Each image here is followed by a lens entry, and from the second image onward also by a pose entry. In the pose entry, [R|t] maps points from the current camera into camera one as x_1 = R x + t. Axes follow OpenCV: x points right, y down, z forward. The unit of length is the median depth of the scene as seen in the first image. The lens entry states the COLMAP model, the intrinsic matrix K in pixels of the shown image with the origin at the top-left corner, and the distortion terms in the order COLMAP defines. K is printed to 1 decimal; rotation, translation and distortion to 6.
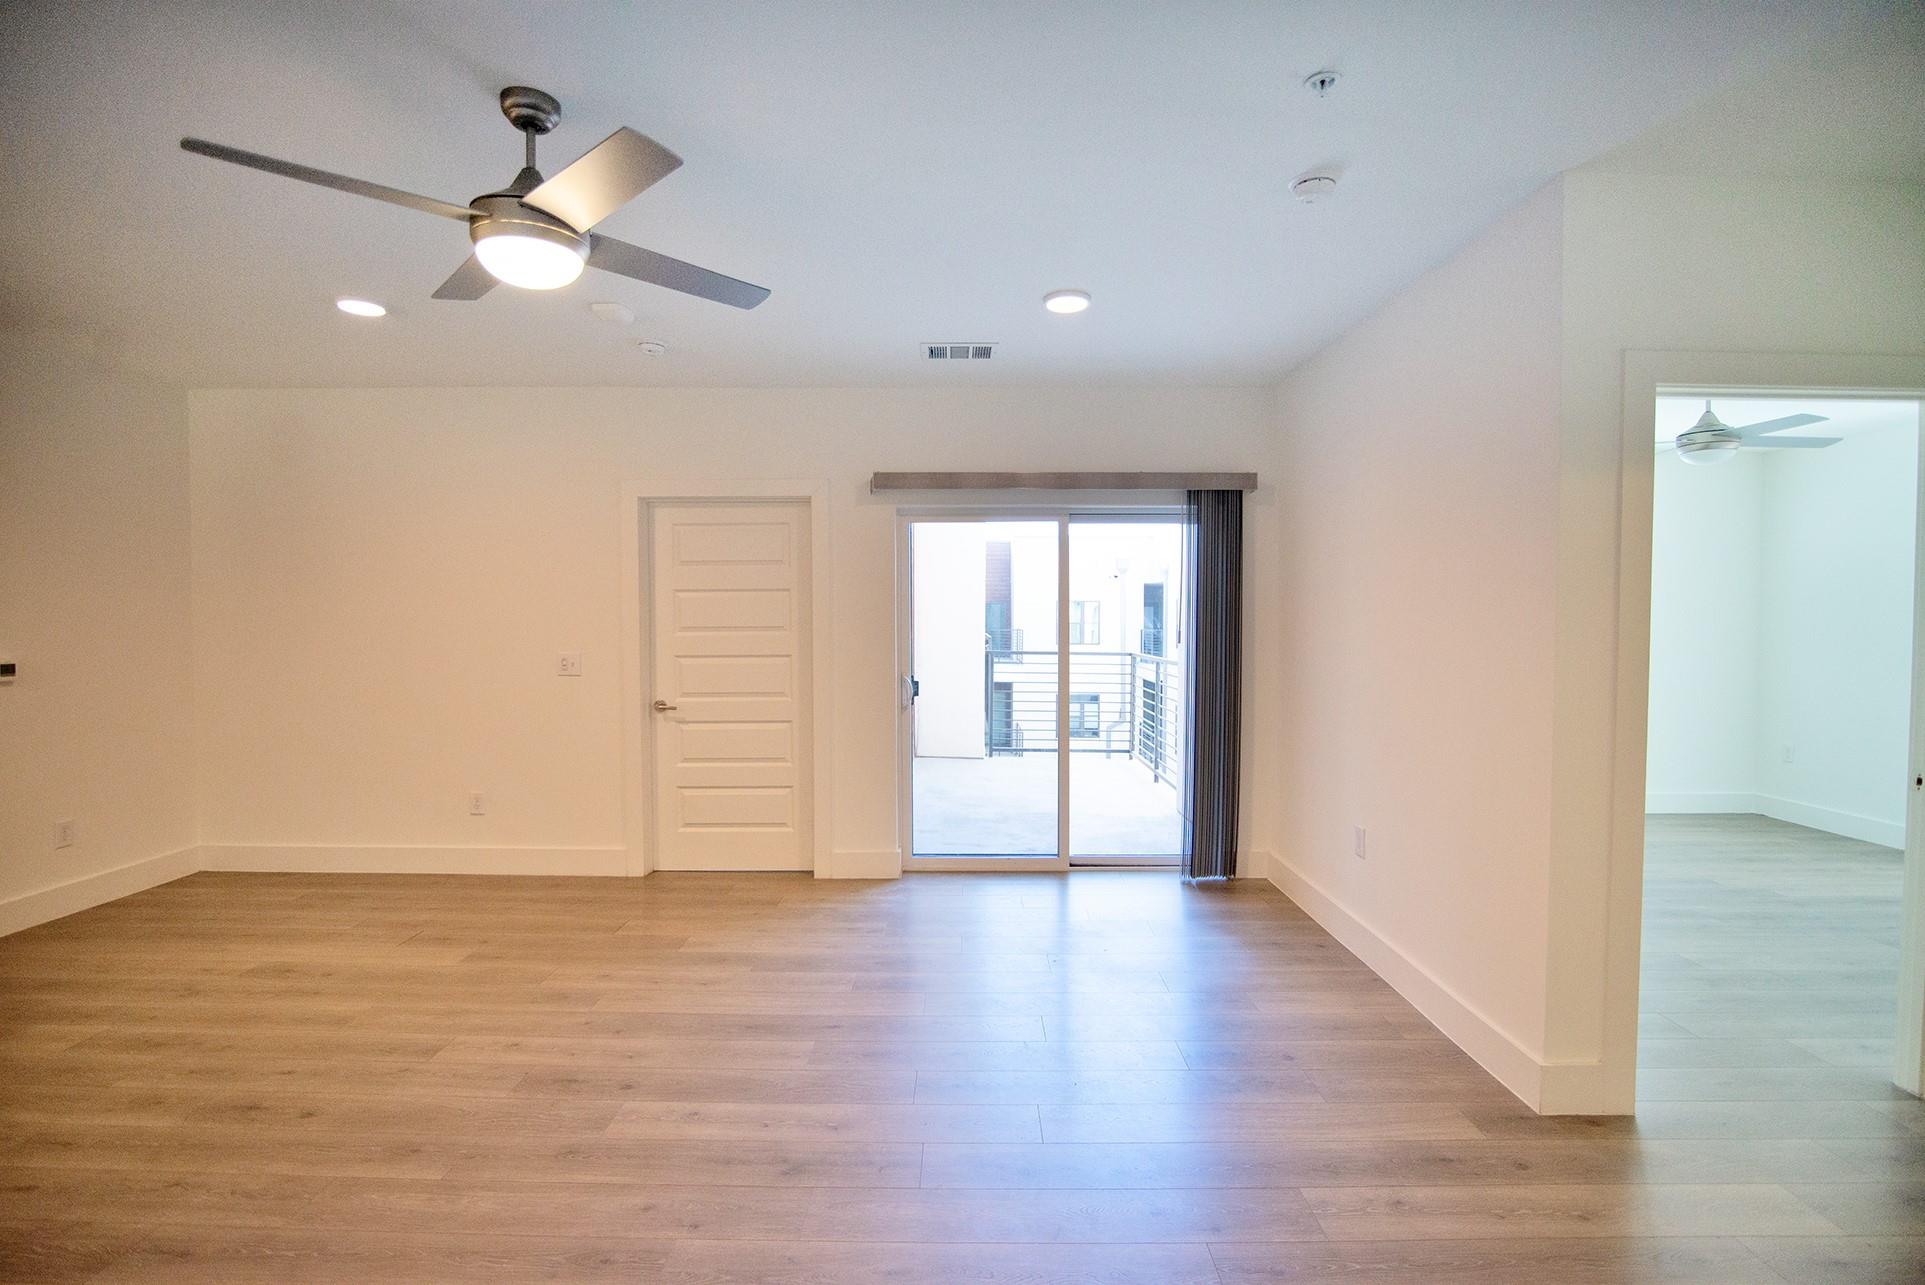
lens RADIAL K [[894.9, 0, 962.5], [0, 894.9, 642.5], [0, 0, 1]] dist [-0.015916, 0.000144]
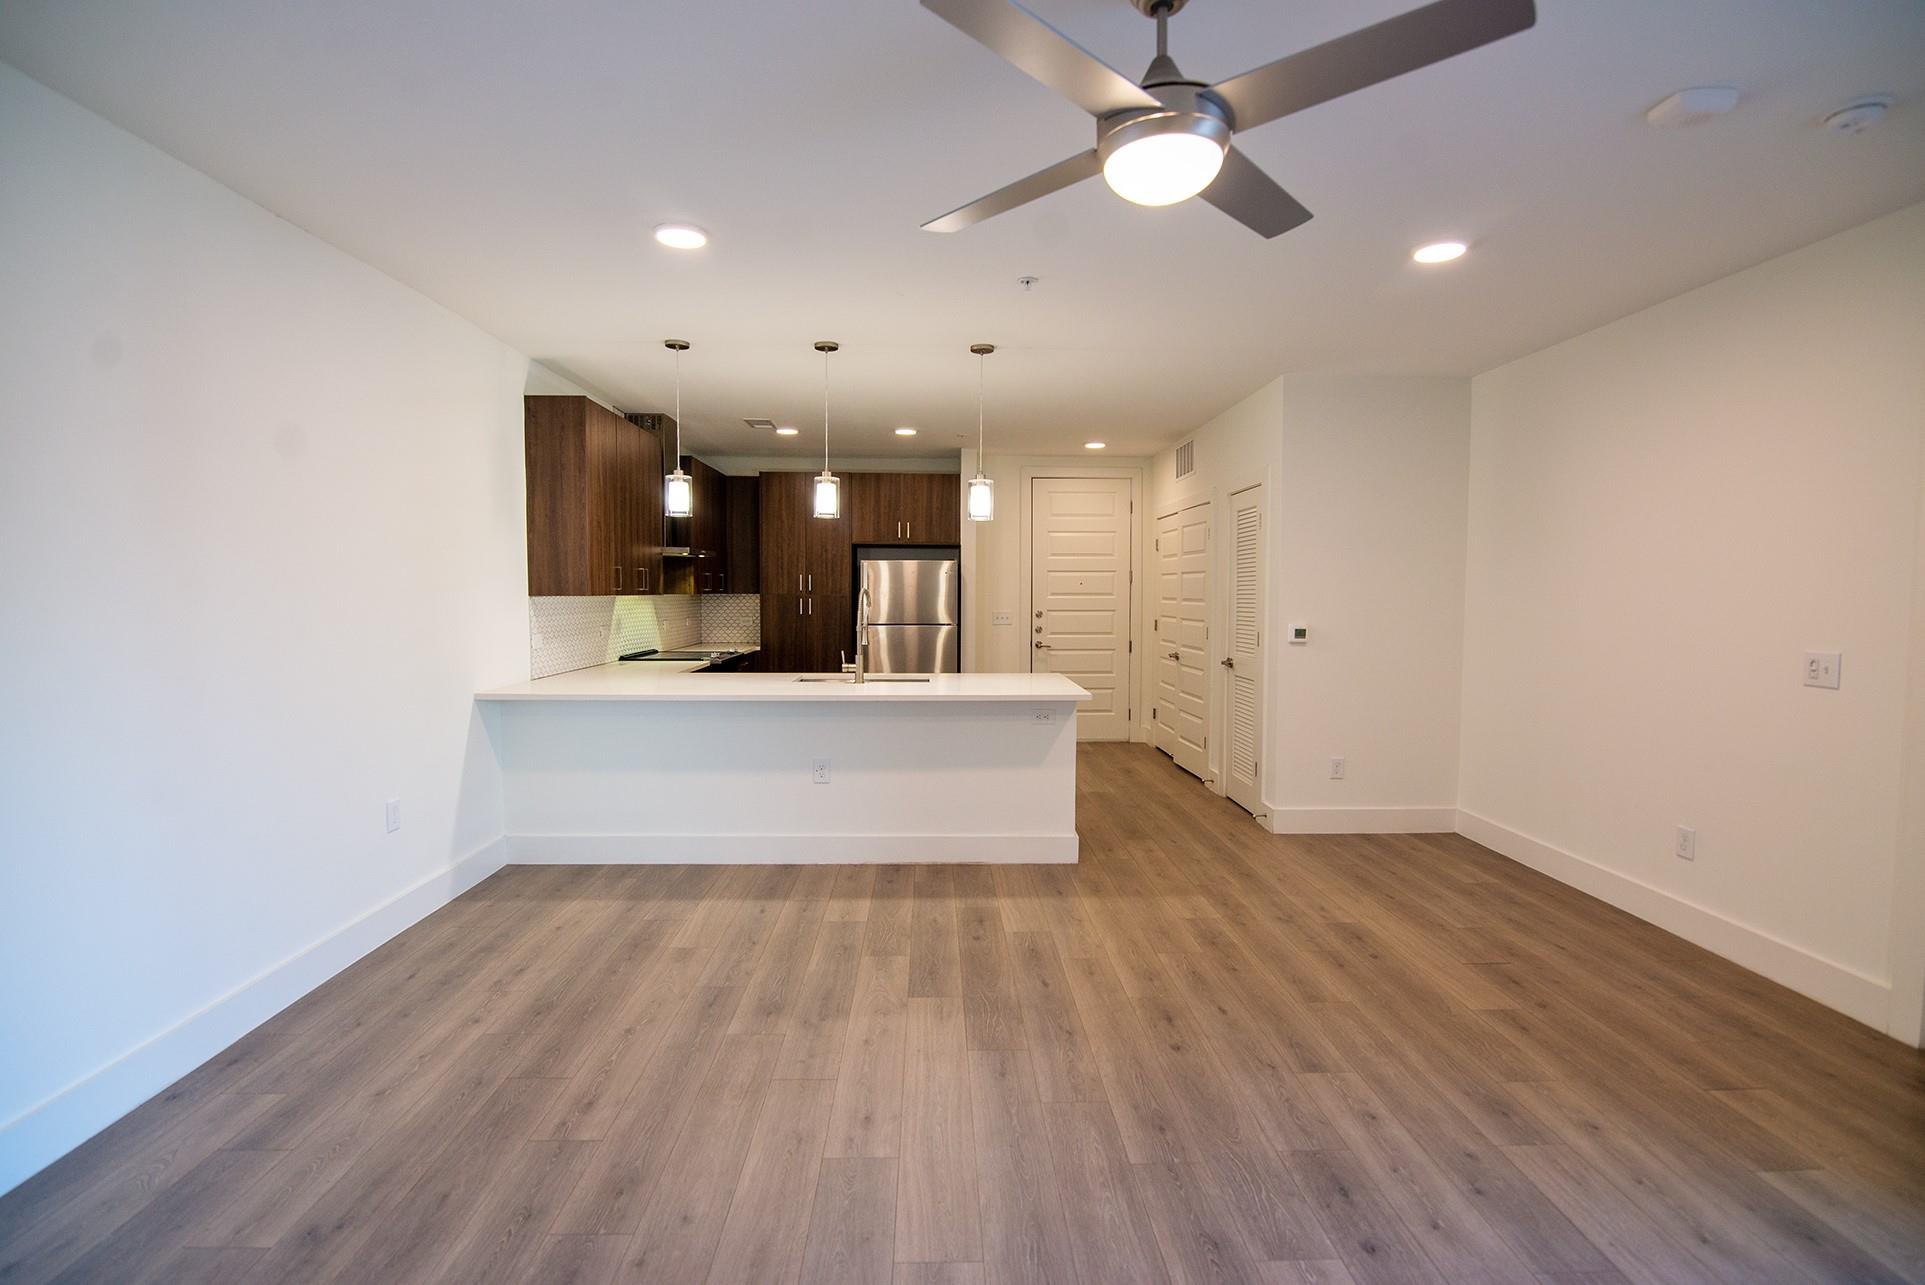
lens RADIAL K [[894.9, 0, 962.5], [0, 894.9, 642.5], [0, 0, 1]] dist [-0.015916, 0.000144]
pose [[0.043486, 0.060152, -0.997242, 0.227575], [-0.035877, 0.997636, 0.058611, -0.014286], [0.998410, 0.033229, 0.045542, 0.486348]]
